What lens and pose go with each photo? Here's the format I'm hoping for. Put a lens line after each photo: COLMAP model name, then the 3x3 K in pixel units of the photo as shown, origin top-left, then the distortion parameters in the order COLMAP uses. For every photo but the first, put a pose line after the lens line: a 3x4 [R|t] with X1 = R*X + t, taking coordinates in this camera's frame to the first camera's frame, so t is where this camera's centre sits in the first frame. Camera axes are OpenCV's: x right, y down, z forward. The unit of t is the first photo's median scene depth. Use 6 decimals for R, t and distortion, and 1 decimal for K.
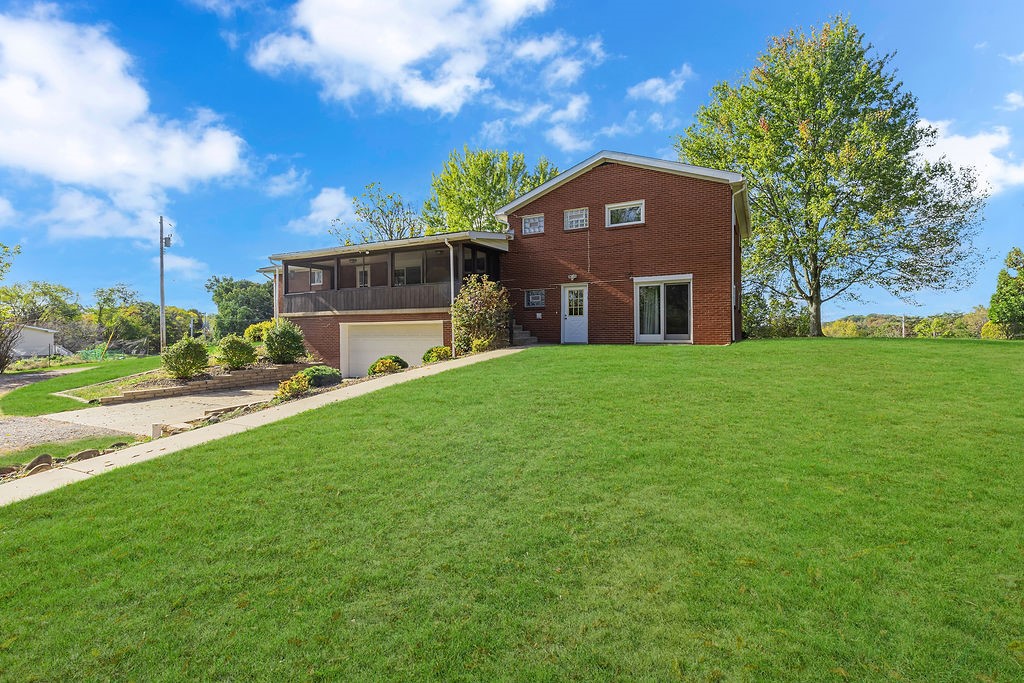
lens RADIAL K [[451.6, 0, 516.3], [0, 451.6, 340.0], [0, 0, 1]] dist [0.003545, -0.000017]
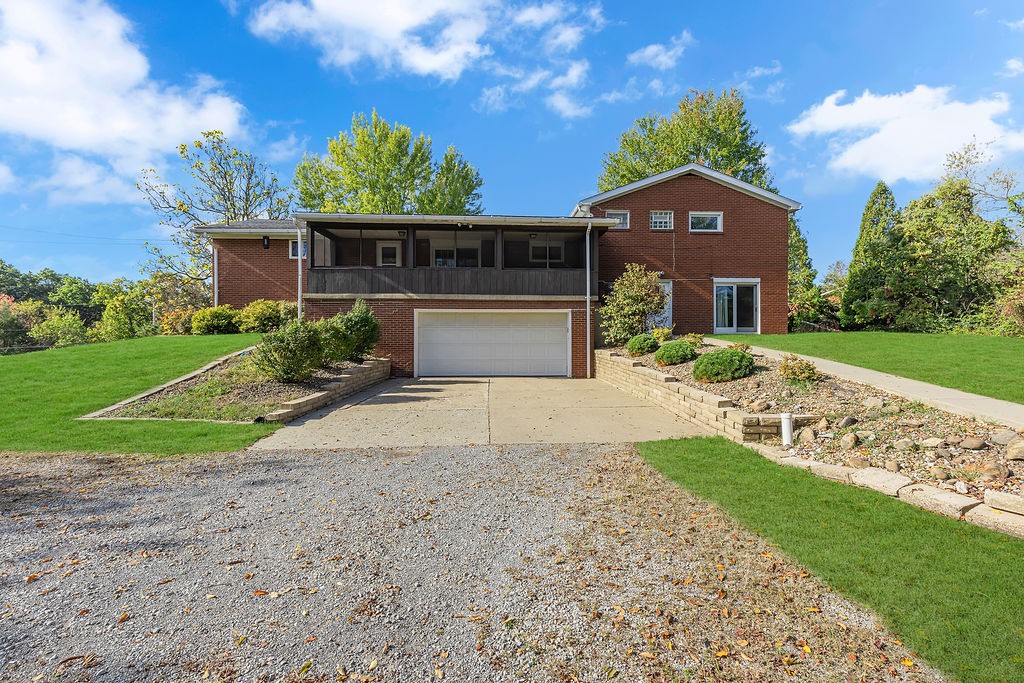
lens RADIAL K [[451.6, 0, 510.5], [0, 451.6, 340.0], [0, 0, 1]] dist [0.003545, -0.000017]
pose [[0.873526, 0.002032, 0.486772, -0.730666], [-0.002150, 0.999998, -0.000316, 0.021482], [-0.486772, -0.000770, 0.873529, 0.233969]]
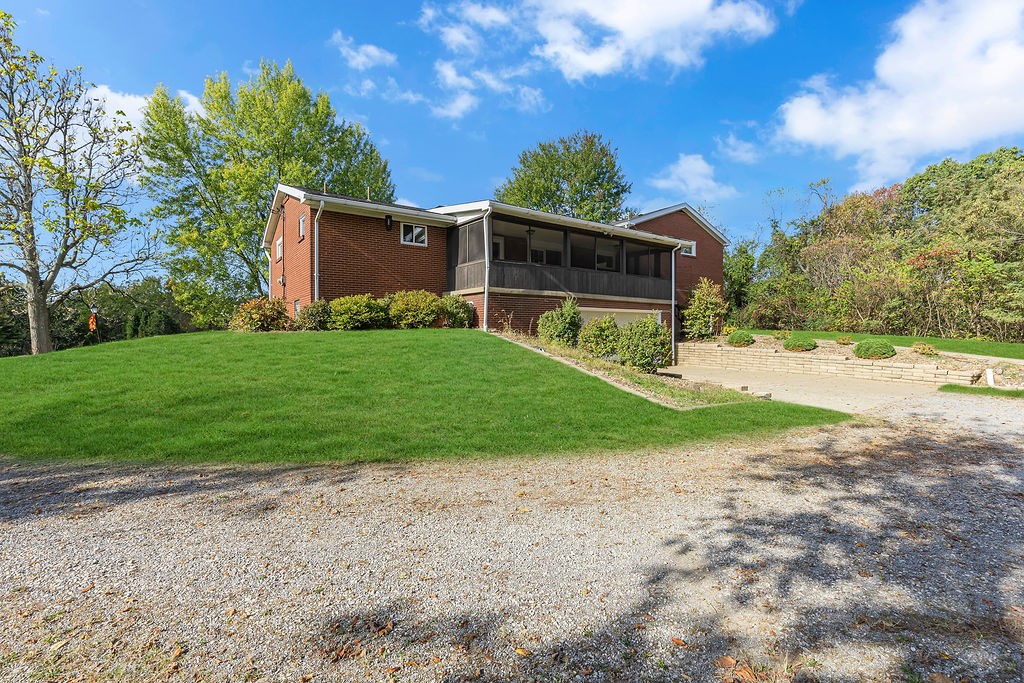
lens RADIAL K [[451.6, 0, 516.2], [0, 451.6, 339.6], [0, 0, 1]] dist [0.003545, -0.000017]
pose [[0.449109, -0.010835, 0.893411, -1.394930], [0.002412, 0.999938, 0.010915, 0.019109], [-0.893474, -0.002747, 0.449107, 0.807319]]
